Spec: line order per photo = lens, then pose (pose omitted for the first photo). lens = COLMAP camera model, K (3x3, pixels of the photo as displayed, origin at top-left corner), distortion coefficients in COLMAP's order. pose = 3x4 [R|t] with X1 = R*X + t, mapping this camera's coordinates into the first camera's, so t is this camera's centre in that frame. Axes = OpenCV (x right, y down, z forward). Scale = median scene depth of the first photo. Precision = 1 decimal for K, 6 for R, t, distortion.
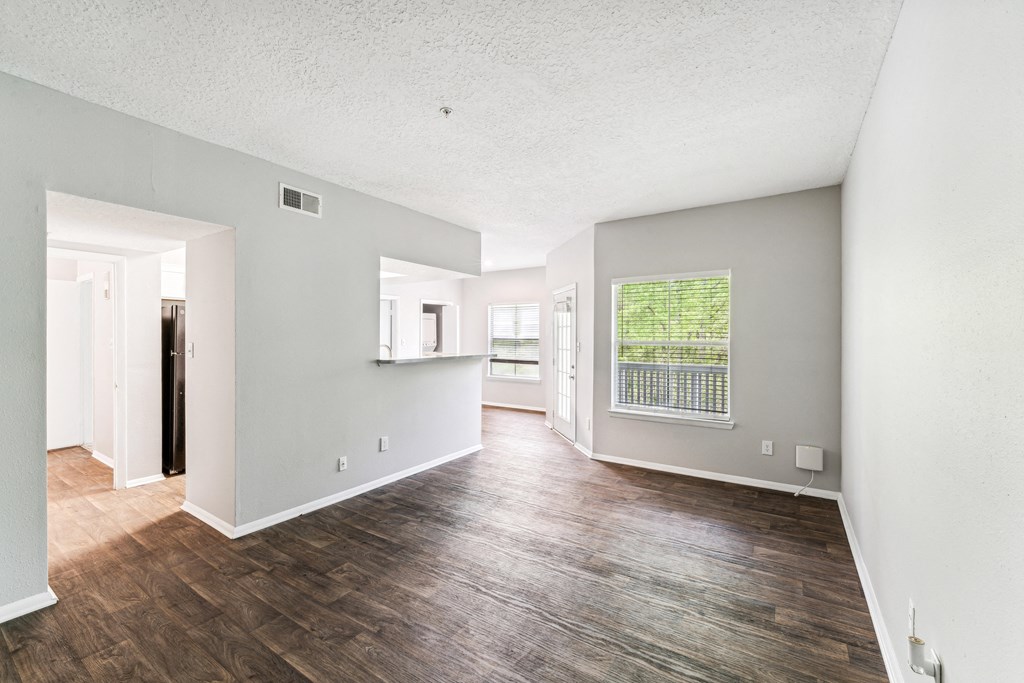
lens RADIAL K [[425.9, 0, 508.1], [0, 425.9, 334.2], [0, 0, 1]] dist [0.009502, 0.000025]
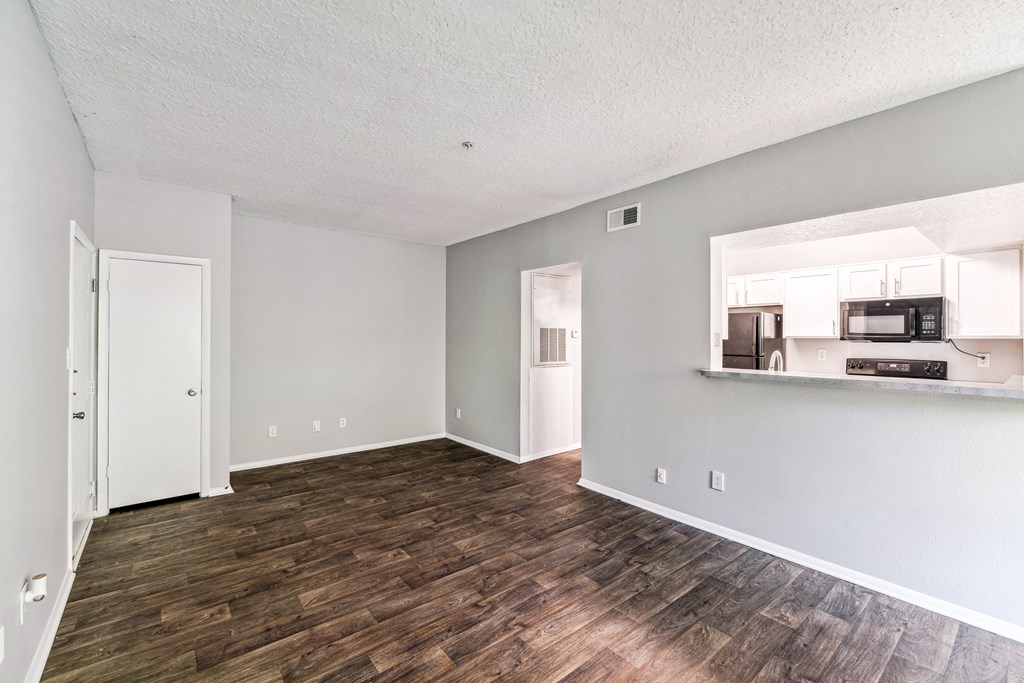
lens RADIAL K [[425.9, 0, 506.6], [0, 425.9, 343.6], [0, 0, 1]] dist [0.009502, 0.000025]
pose [[-0.302802, 0.002720, -0.953049, 0.640495], [-0.000438, 0.999995, 0.002994, 0.010434], [0.953053, 0.001324, -0.302800, 1.013360]]
